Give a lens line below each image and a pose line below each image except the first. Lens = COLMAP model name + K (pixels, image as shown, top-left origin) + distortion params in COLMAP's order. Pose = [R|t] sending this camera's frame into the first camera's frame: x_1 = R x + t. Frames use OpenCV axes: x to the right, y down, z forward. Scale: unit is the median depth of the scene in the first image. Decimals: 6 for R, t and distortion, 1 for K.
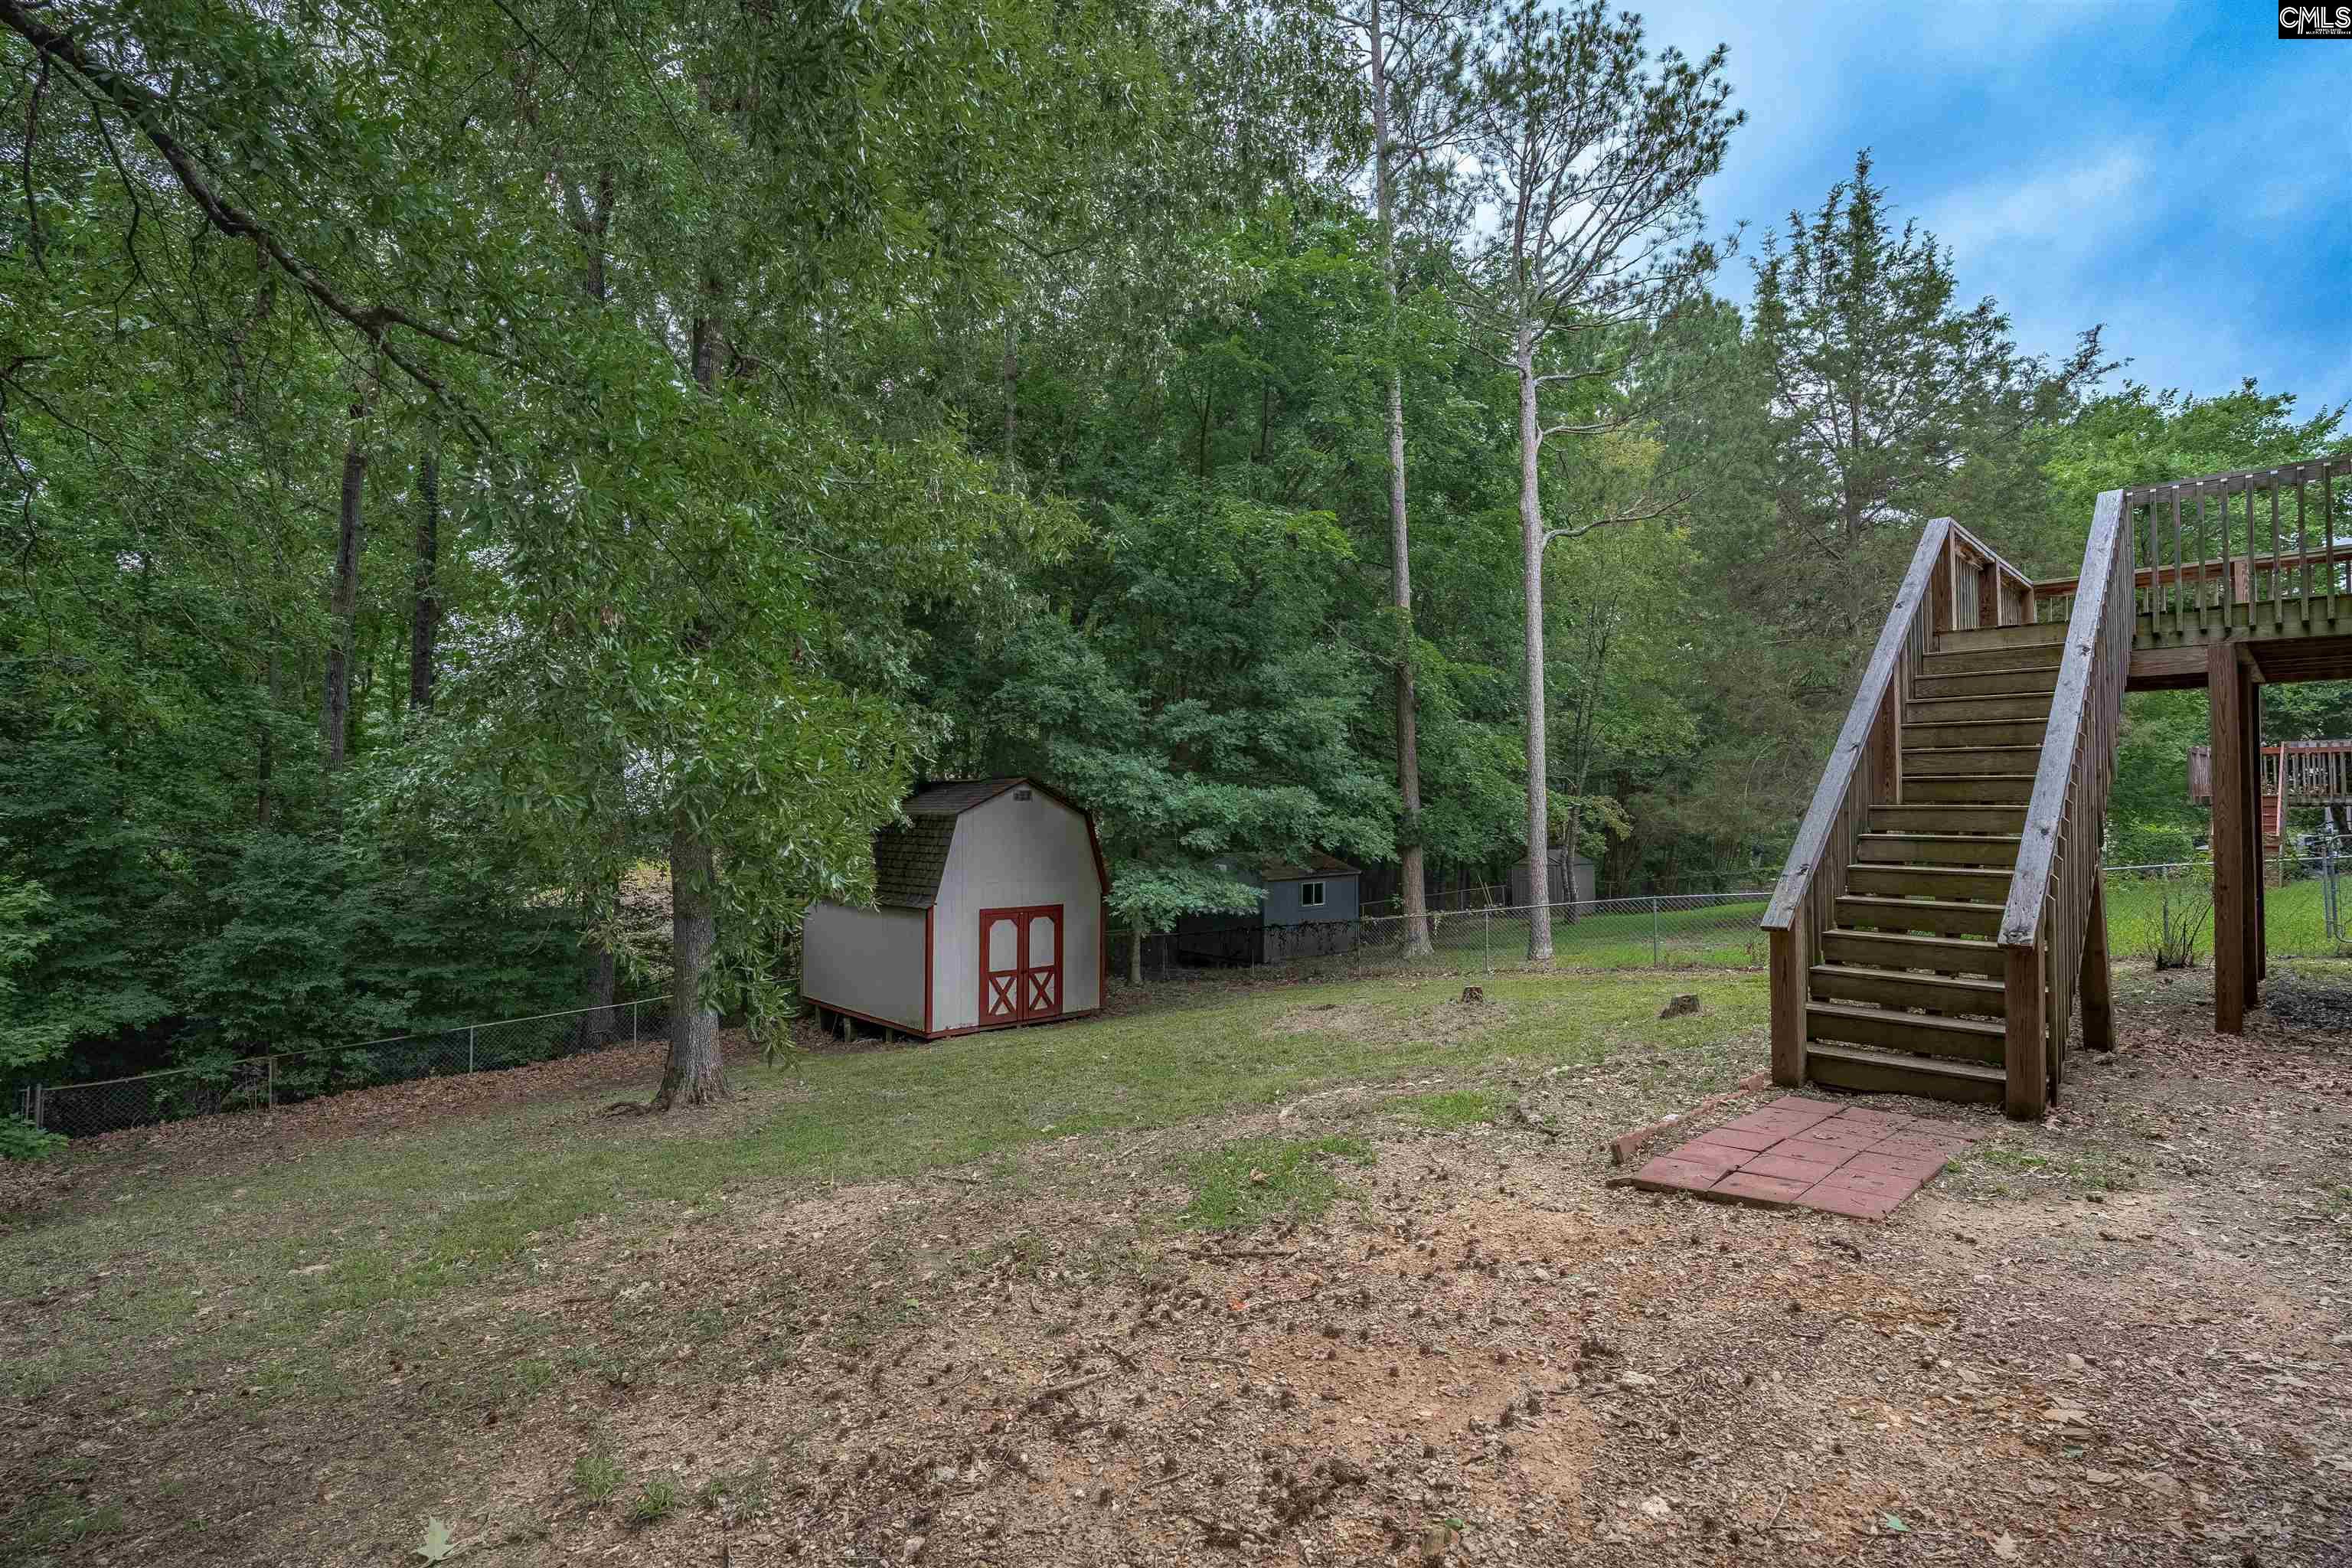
lens RADIAL K [[1088.3, 0, 1188.1], [0, 1088.3, 776.4], [0, 0, 1]] dist [-0.026918, 0.001255]
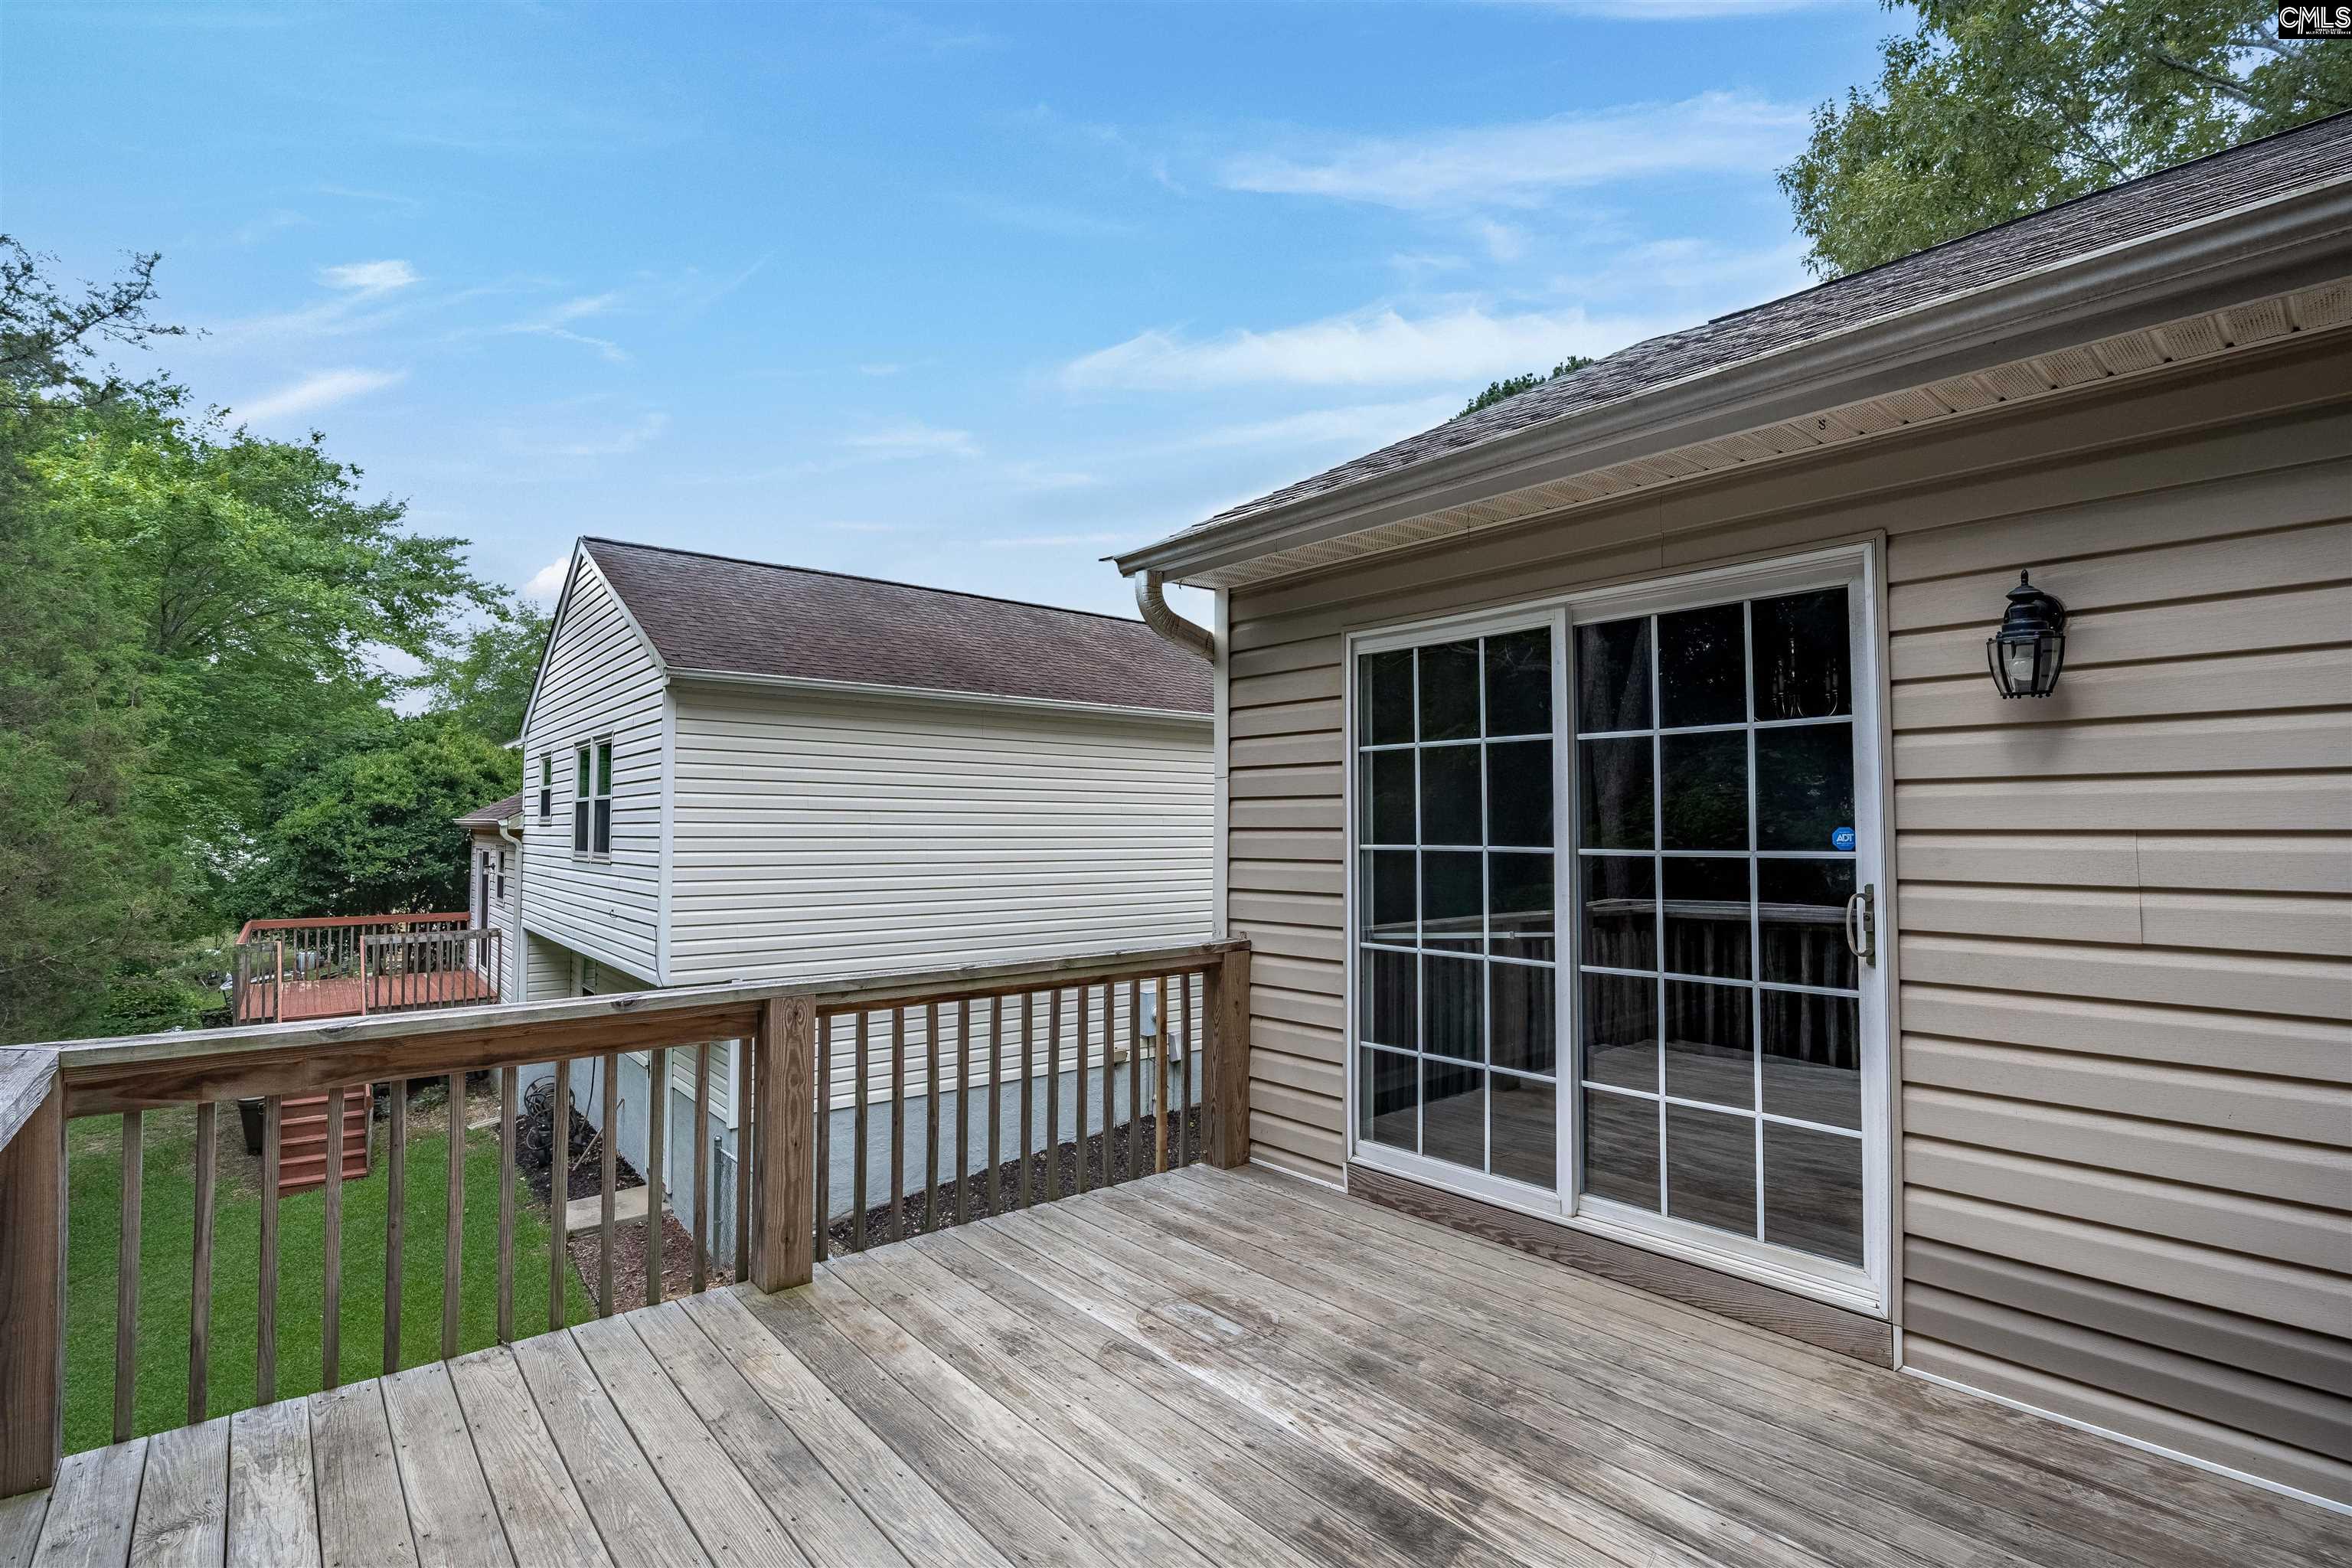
lens RADIAL K [[1088.3, 0, 1188.1], [0, 1088.3, 776.4], [0, 0, 1]] dist [-0.026918, 0.001255]
pose [[0.033608, 0.050735, 0.998147, 0.231191], [-0.023474, 0.998475, -0.049961, -0.089341], [-0.999159, -0.021751, 0.034748, 0.304277]]
